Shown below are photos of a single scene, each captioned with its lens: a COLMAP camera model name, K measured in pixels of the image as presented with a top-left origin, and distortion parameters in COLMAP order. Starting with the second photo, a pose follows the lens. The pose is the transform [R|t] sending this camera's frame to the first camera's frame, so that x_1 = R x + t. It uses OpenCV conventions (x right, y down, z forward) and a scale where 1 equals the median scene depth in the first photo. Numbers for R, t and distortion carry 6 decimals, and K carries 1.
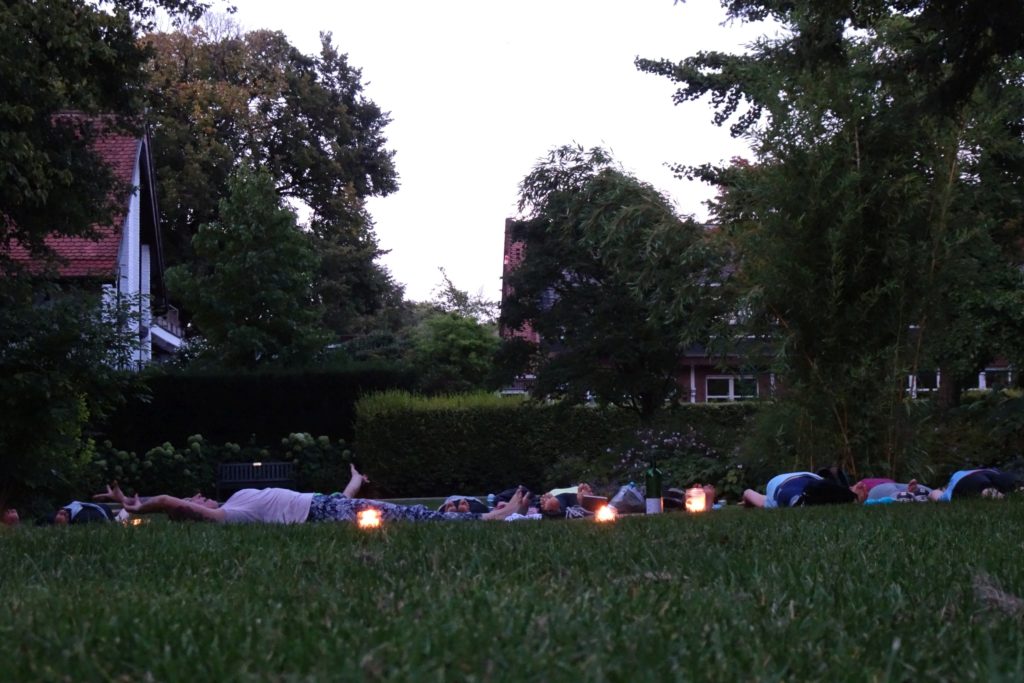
lens RADIAL K [[1940.4, 0, 512.0], [0, 1940.4, 341.5], [0, 0, 1]] dist [-0.003904, -0.082452]
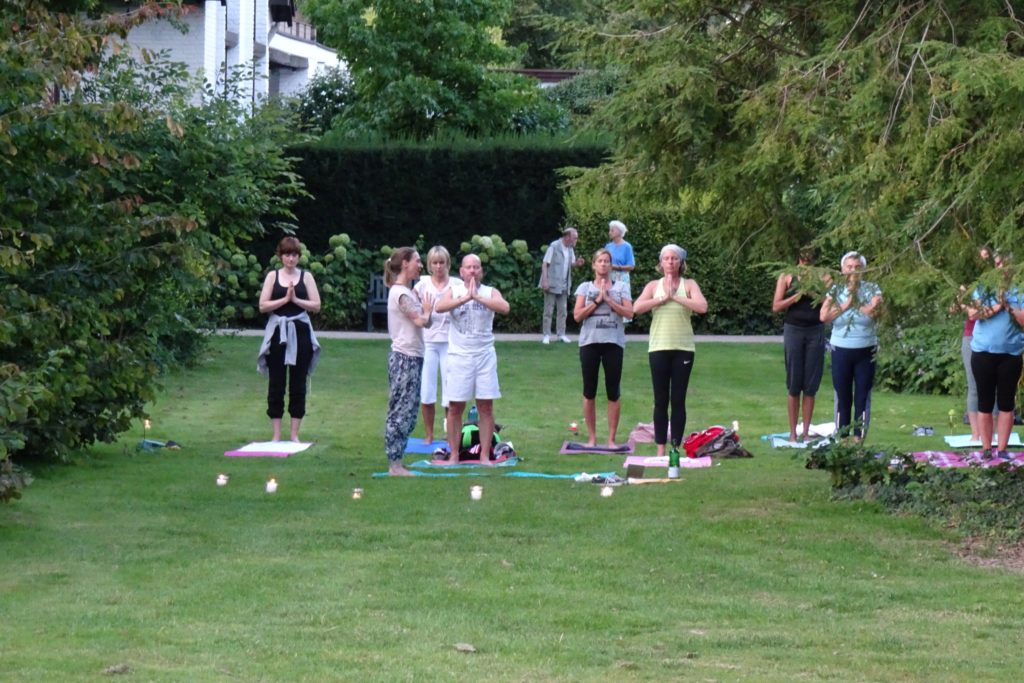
lens RADIAL K [[3966.7, 0, 512.0], [0, 3966.7, 341.5], [0, 0, 1]] dist [-0.110633, -1.322334]
pose [[0.993636, 0.032270, -0.107920, 0.055358], [-0.020304, 0.993703, 0.110191, -0.071676], [0.110797, -0.107298, 0.988034, -0.416742]]
